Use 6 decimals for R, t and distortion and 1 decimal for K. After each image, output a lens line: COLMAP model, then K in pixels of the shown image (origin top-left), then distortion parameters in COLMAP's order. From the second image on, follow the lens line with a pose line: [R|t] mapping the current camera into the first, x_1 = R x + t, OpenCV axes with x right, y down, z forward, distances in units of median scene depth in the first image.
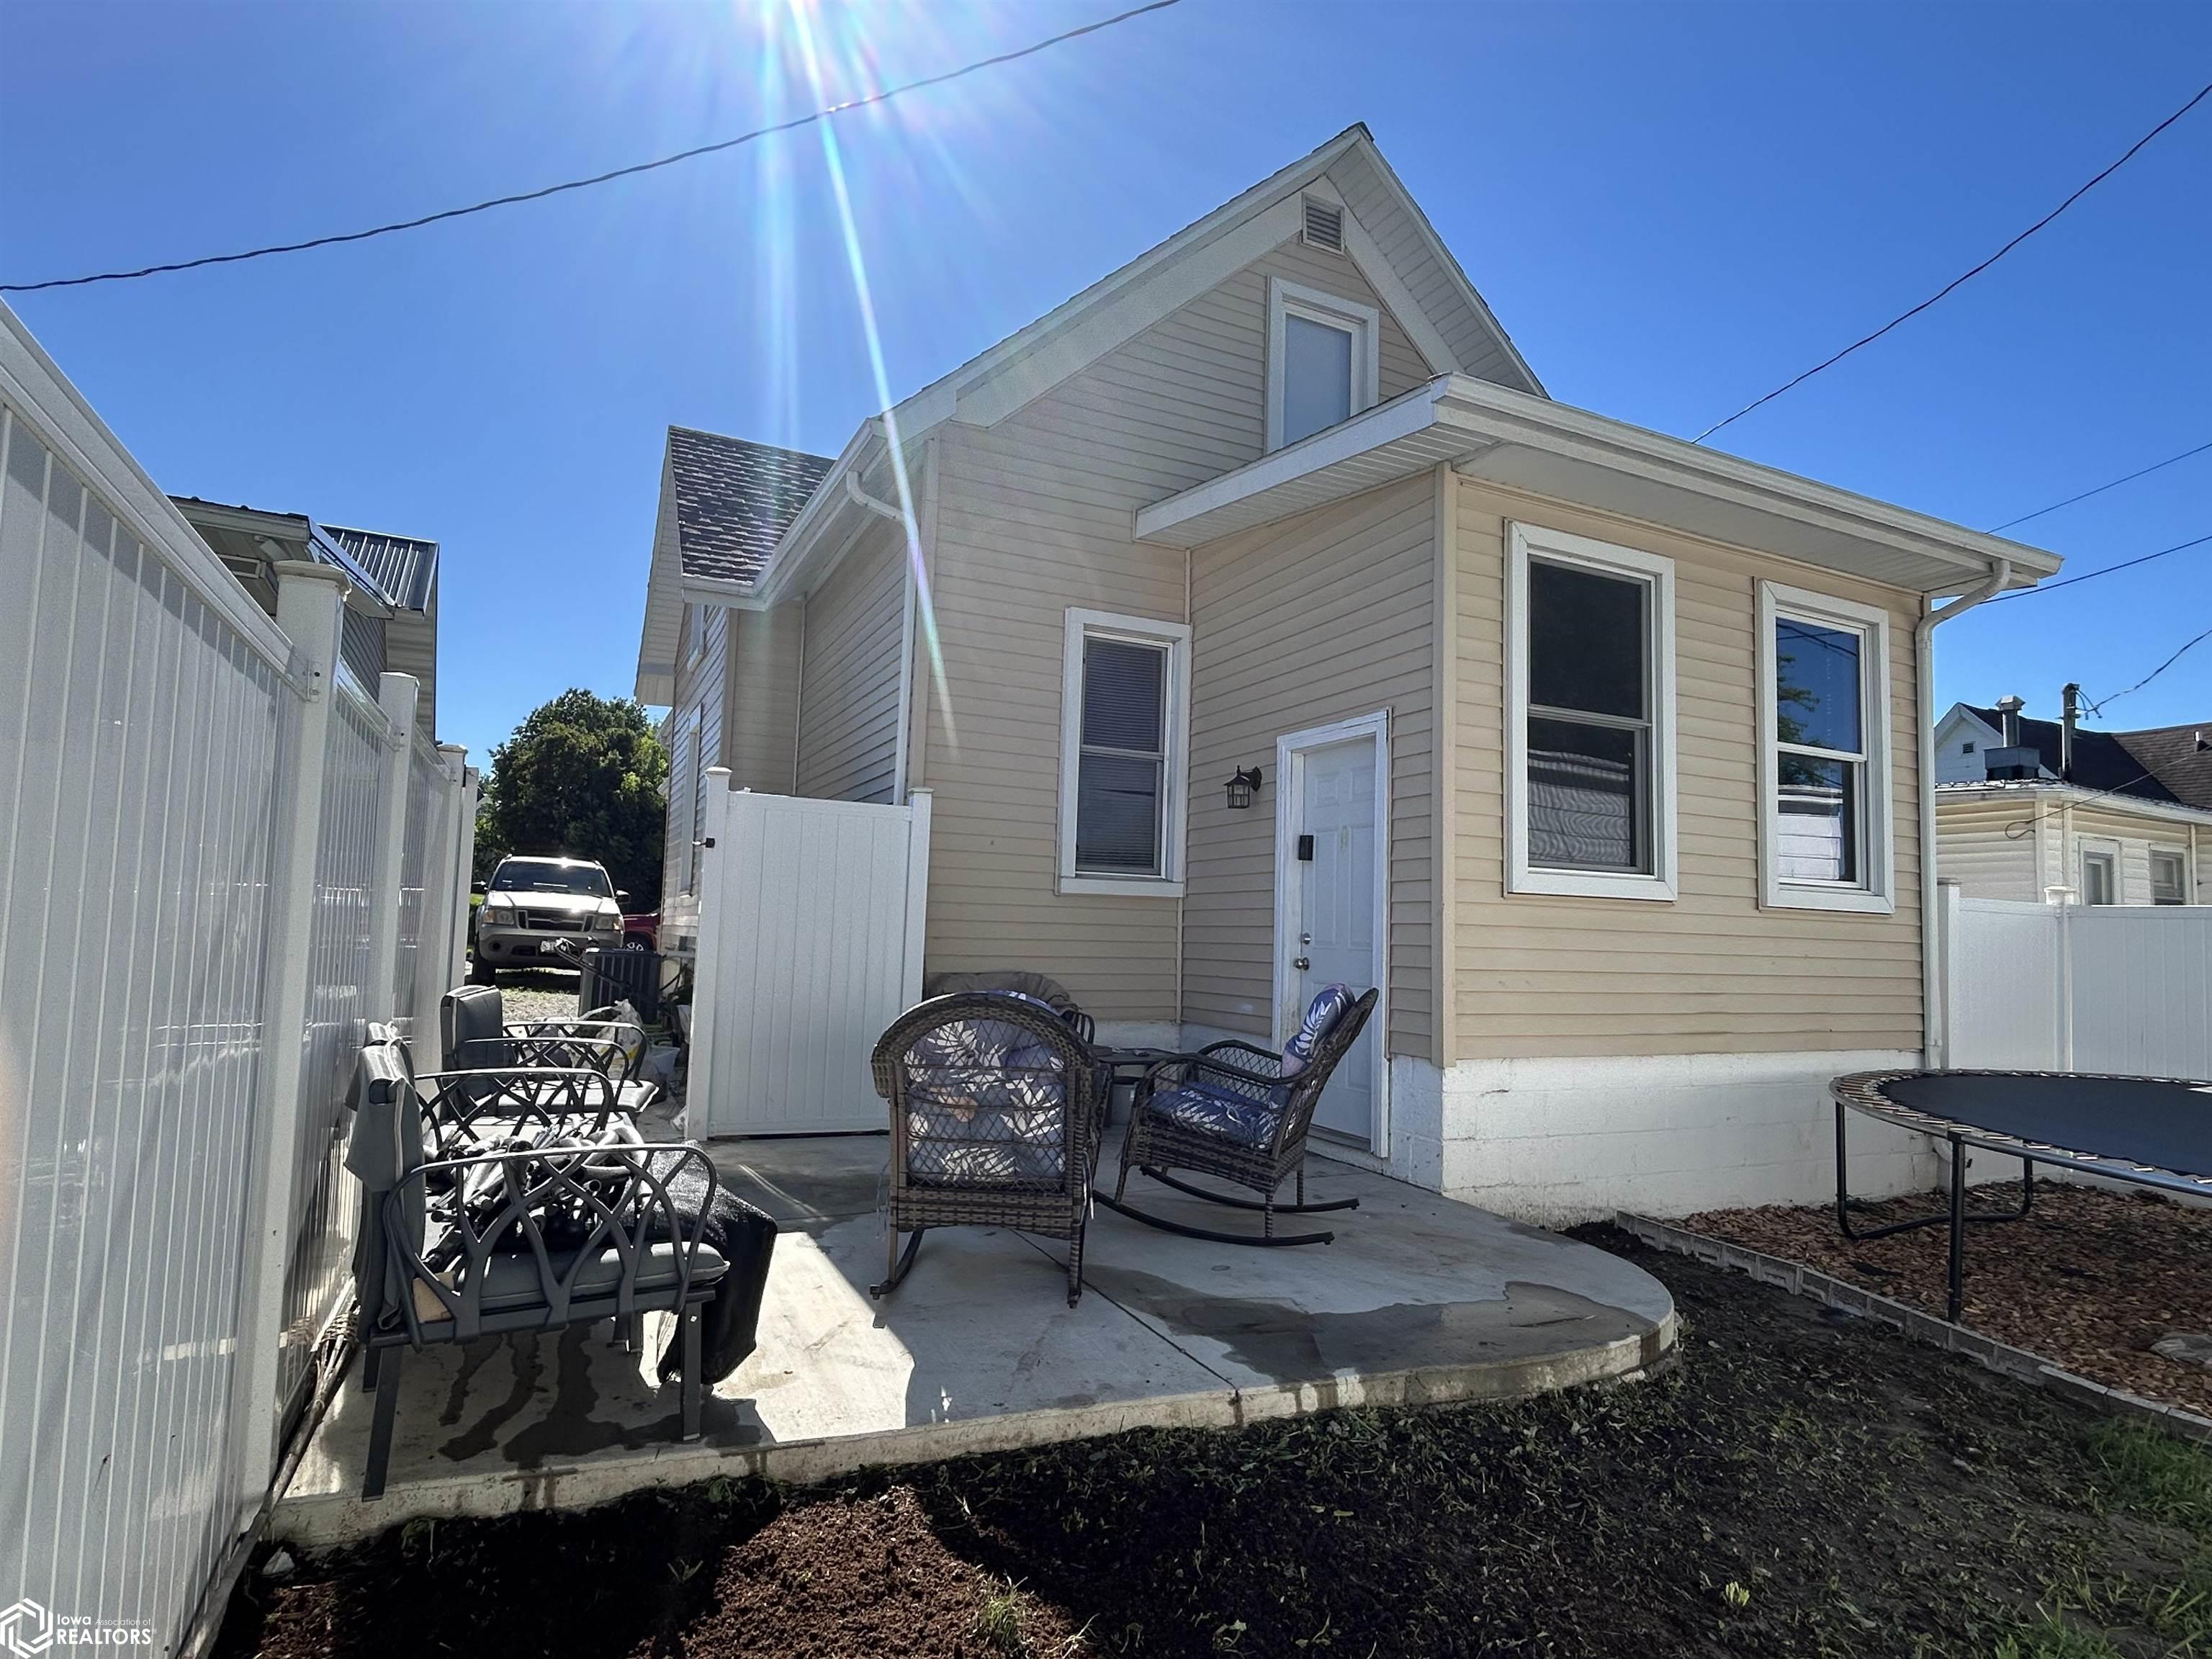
lens RADIAL K [[1158.1, 0, 1102.6], [0, 1158.1, 844.1], [0, 0, 1]] dist [0.000548, 0.001952]
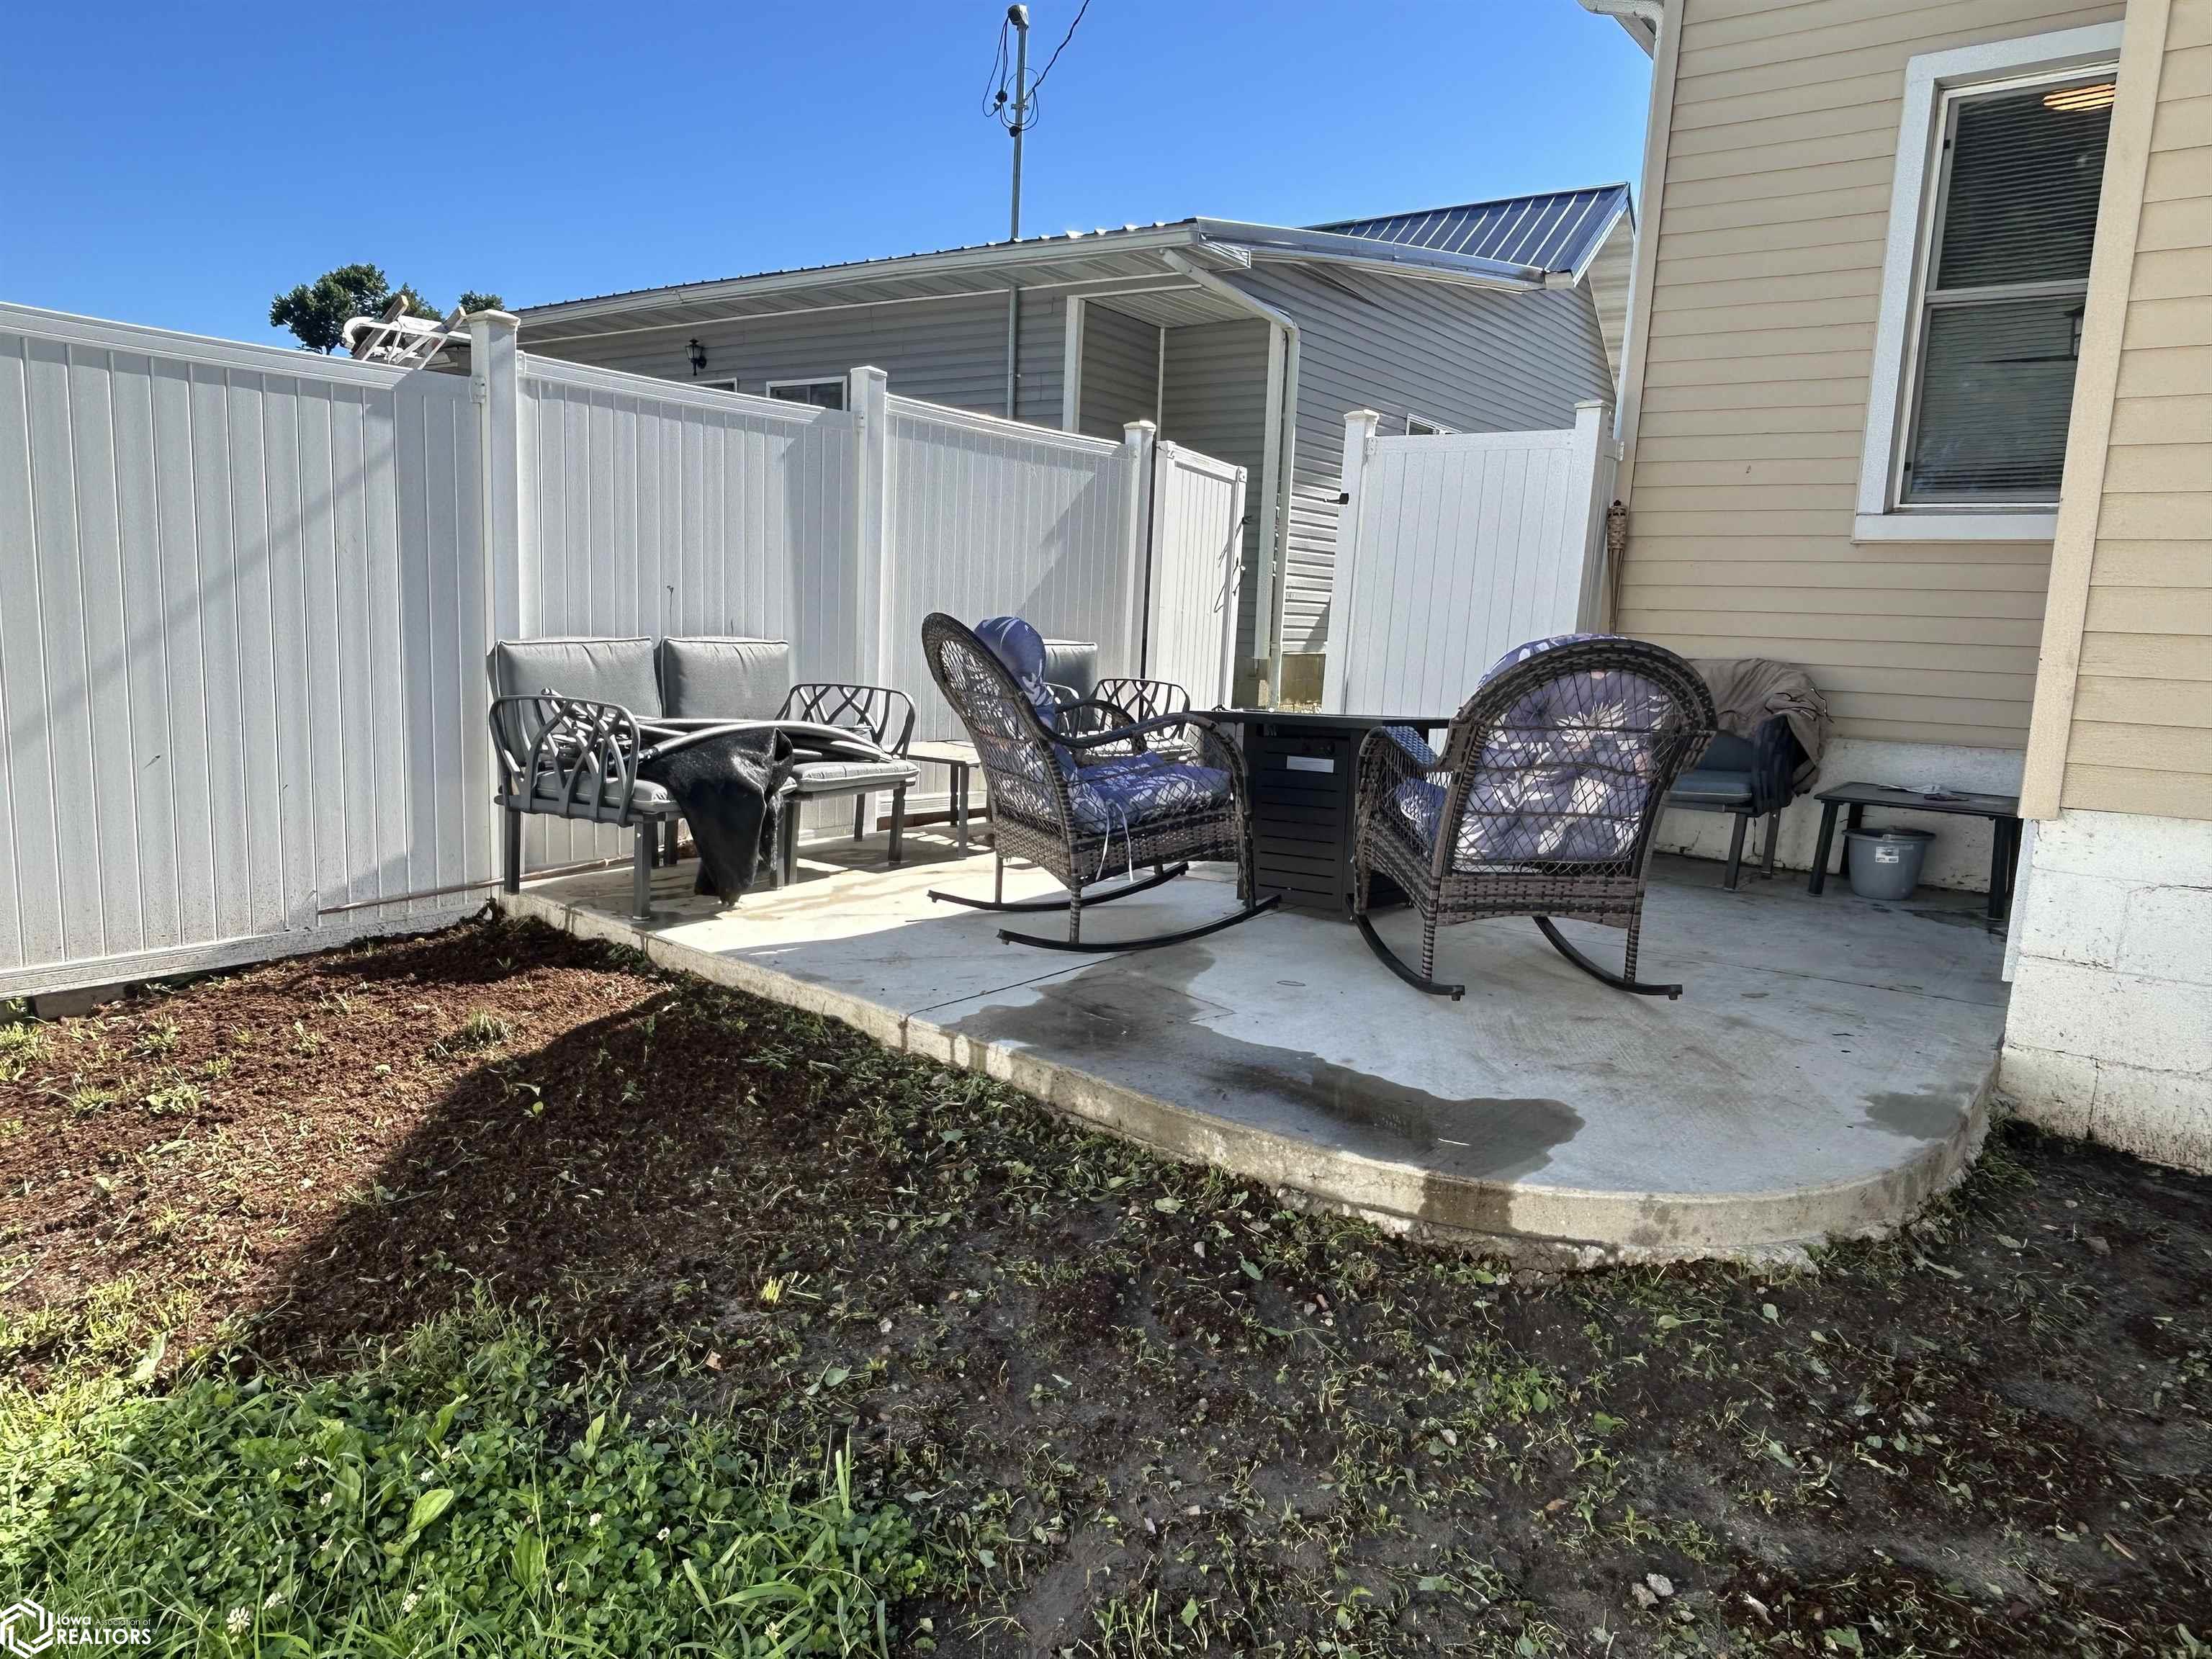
lens RADIAL K [[1433.8, 0, 1109.5], [0, 1433.8, 826.8], [0, 0, 1]] dist [0.001021, -0.001936]
pose [[0.484753, 0.120447, -0.866318, 1.006370], [0.039105, 0.986498, 0.159037, 0.120233], [0.873776, -0.110971, 0.473498, 0.518279]]
